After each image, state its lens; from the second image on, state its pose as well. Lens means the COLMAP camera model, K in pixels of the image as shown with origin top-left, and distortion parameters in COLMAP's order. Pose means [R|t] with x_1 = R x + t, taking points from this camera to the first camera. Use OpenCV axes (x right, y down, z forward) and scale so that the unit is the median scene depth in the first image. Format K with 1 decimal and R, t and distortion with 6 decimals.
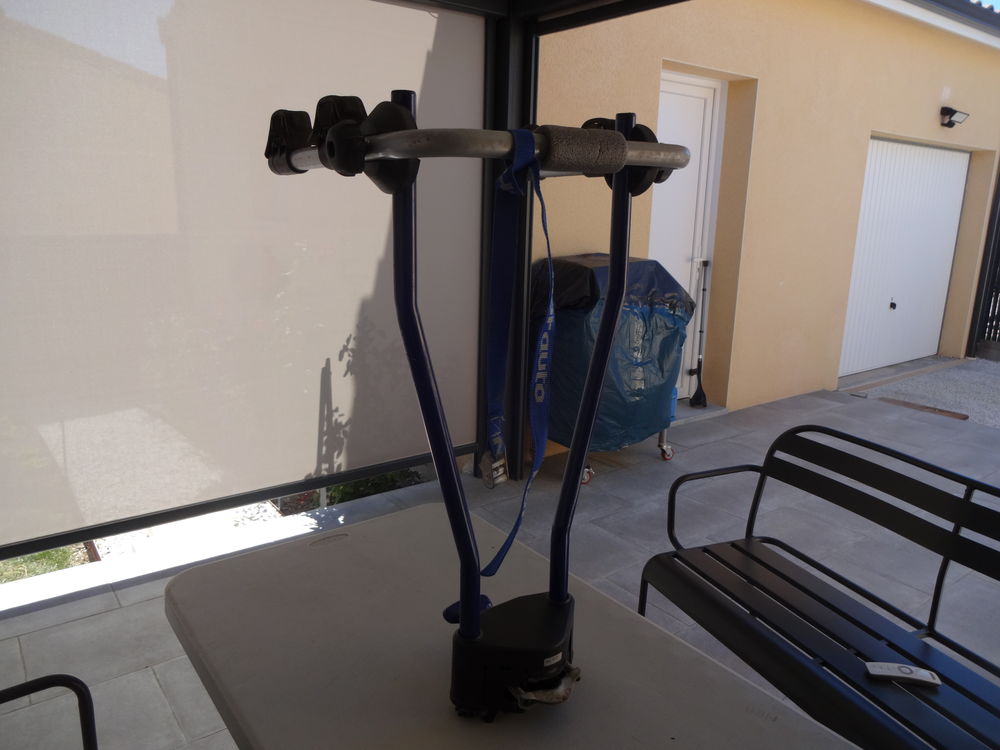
lens RADIAL K [[732.7, 0, 497.0], [0, 732.7, 371.6], [0, 0, 1]] dist [-0.023576, -0.001620]
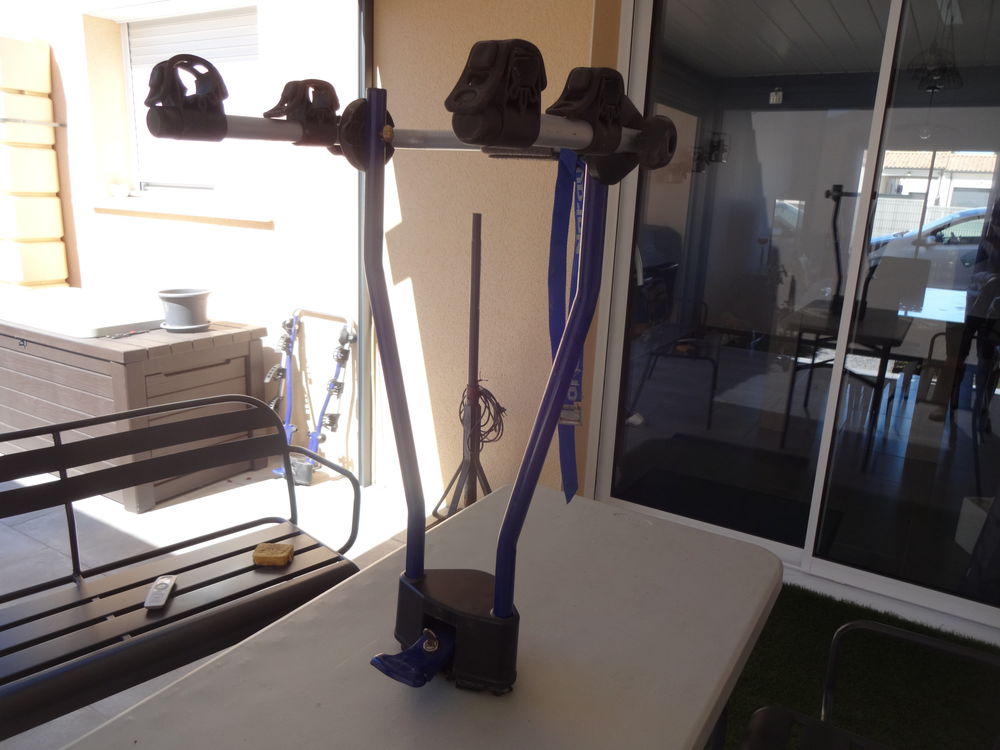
lens RADIAL K [[742.3, 0, 500.0], [0, 742.3, 375.0], [0, 0, 1]] dist [-0.018751, 0.004971]
pose [[-0.359063, -0.272198, 0.892738, -0.275031], [0.165113, 0.922912, 0.347808, -0.098967], [-0.918592, 0.272288, -0.286440, 0.378511]]
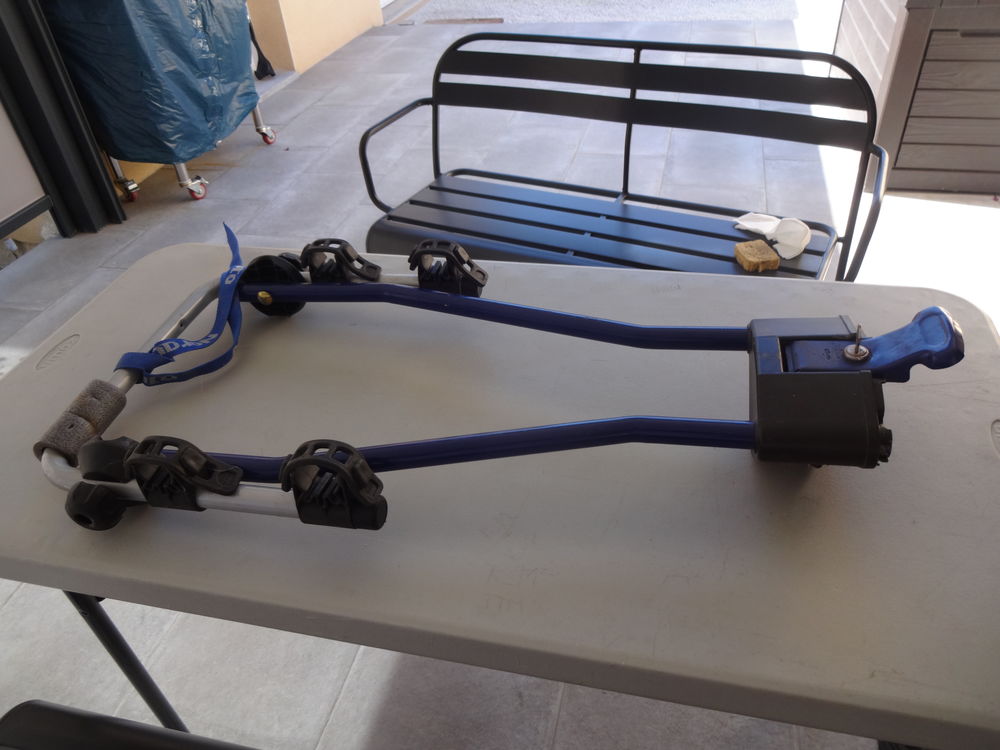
lens RADIAL K [[741.0, 0, 500.0], [0, 741.0, 368.6], [0, 0, 1]] dist [-0.010612, -0.000734]
pose [[0.774222, -0.446369, 0.448703, -0.105517], [0.230791, 0.859243, 0.456549, 0.011891], [-0.589334, -0.249914, 0.768263, 0.094916]]
